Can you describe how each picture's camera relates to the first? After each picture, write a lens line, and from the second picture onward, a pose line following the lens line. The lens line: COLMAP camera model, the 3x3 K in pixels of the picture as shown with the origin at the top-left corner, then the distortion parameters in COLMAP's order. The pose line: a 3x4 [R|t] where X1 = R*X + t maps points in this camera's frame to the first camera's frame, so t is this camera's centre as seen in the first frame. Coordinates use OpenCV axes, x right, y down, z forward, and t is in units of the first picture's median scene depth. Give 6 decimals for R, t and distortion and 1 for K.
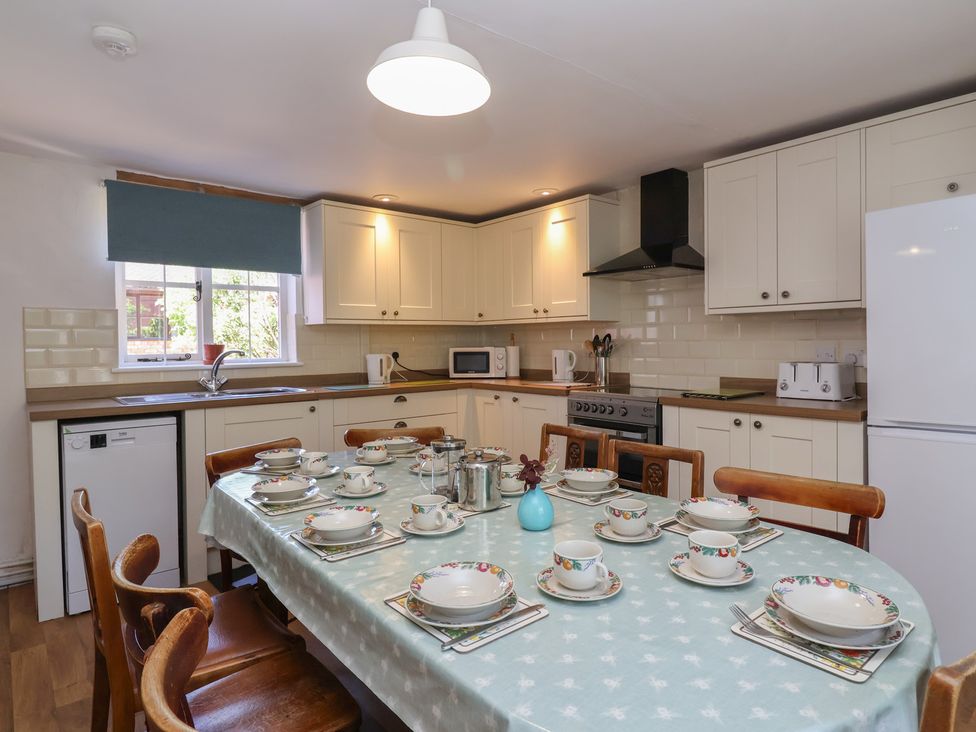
lens RADIAL K [[586.3, 0, 491.6], [0, 586.3, 363.3], [0, 0, 1]] dist [-0.003409, -0.002858]
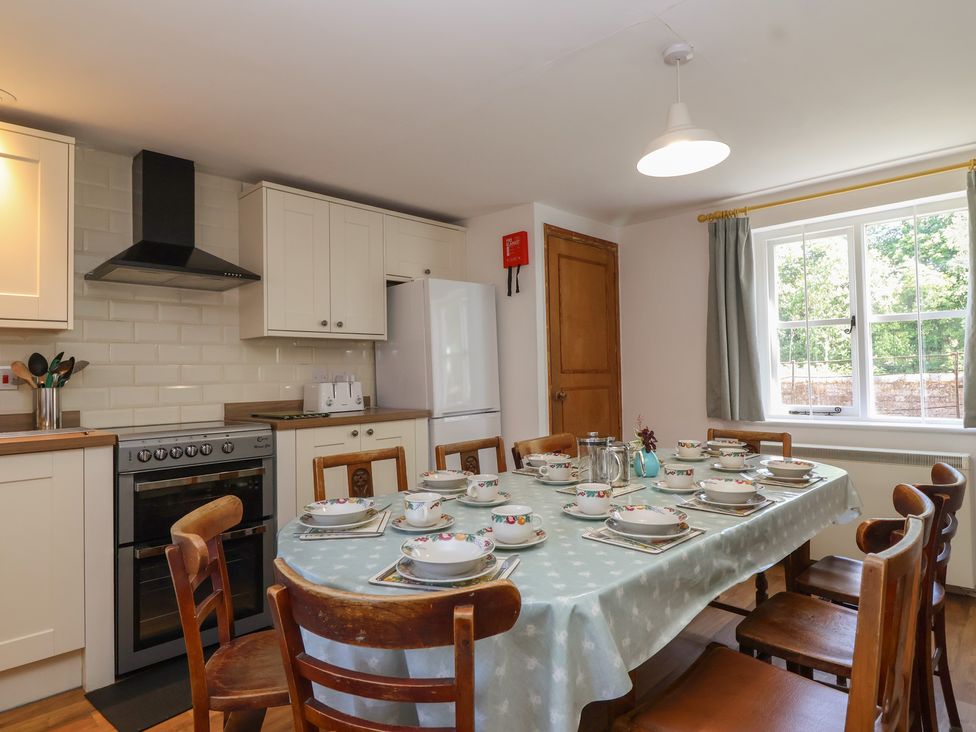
lens RADIAL K [[586.3, 0, 491.6], [0, 586.3, 363.3], [0, 0, 1]] dist [-0.003409, -0.002858]
pose [[-0.128492, 0.032430, 0.991180, -0.504279], [0.059108, 0.997939, -0.024988, 0.006614], [-0.989948, 0.055376, -0.130144, 0.600221]]
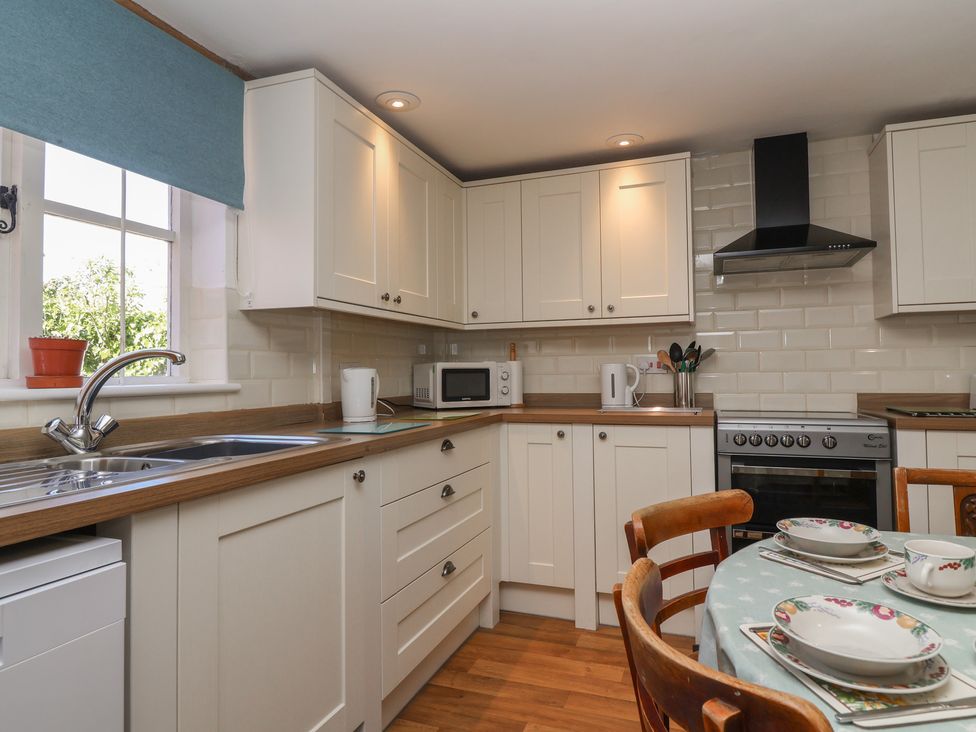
lens RADIAL K [[586.3, 0, 491.6], [0, 586.3, 363.3], [0, 0, 1]] dist [-0.003409, -0.002858]
pose [[0.860048, 0.009784, 0.510119, -0.400722], [0.021306, 0.998255, -0.055069, 0.013438], [-0.509768, 0.058231, 0.858339, 0.476562]]
